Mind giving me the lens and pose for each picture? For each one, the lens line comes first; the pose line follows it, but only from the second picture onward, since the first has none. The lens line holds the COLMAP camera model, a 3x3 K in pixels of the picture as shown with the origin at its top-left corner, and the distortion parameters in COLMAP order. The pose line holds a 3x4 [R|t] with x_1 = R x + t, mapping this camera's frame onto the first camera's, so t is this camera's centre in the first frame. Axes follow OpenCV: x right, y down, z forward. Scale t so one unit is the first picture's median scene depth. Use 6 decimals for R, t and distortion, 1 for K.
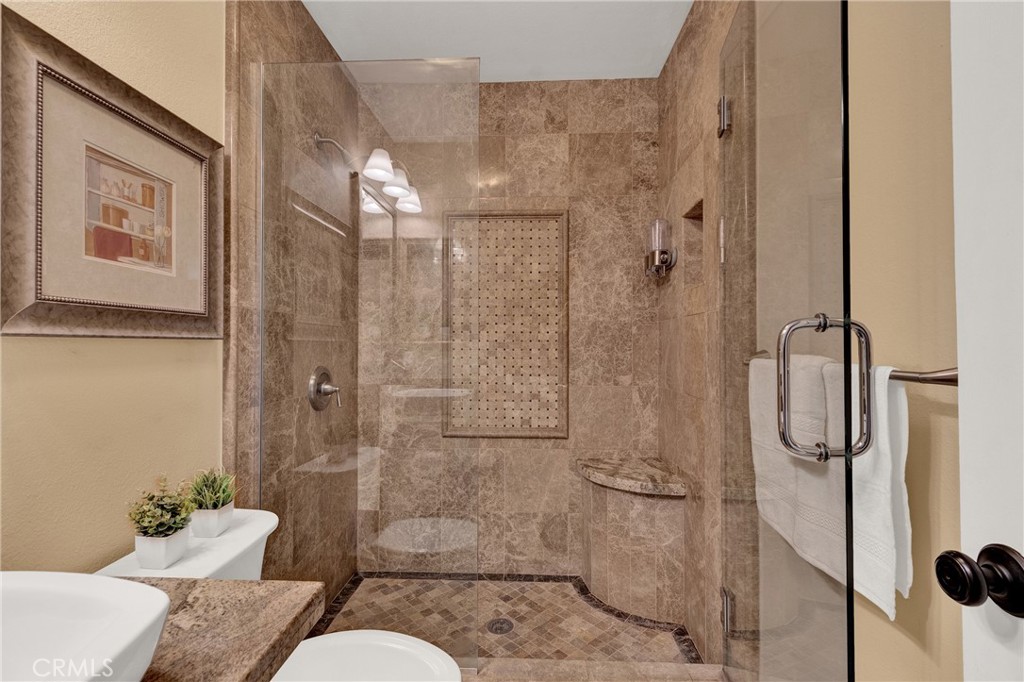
lens RADIAL K [[453.3, 0, 512.1], [0, 453.3, 339.8], [0, 0, 1]] dist [0.004987, -0.002987]
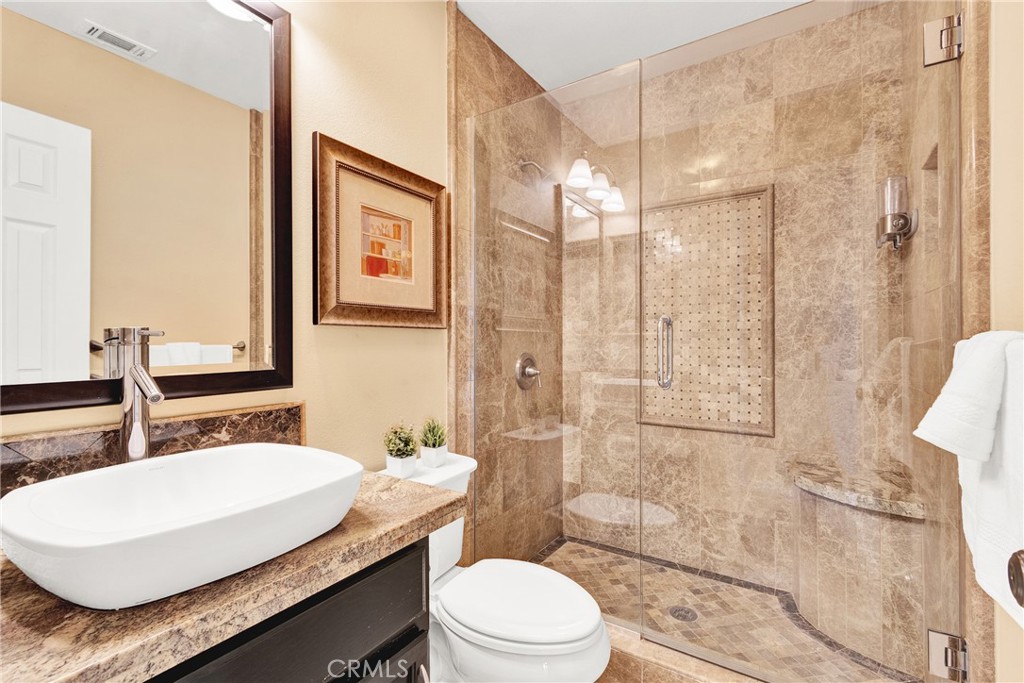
lens RADIAL K [[453.3, 0, 512.8], [0, 453.3, 341.4], [0, 0, 1]] dist [0.004987, -0.002987]
pose [[0.860244, -0.002408, -0.509878, 0.150057], [0.006815, 0.999954, 0.006775, 0.018539], [0.509838, -0.009303, 0.860220, -0.045997]]
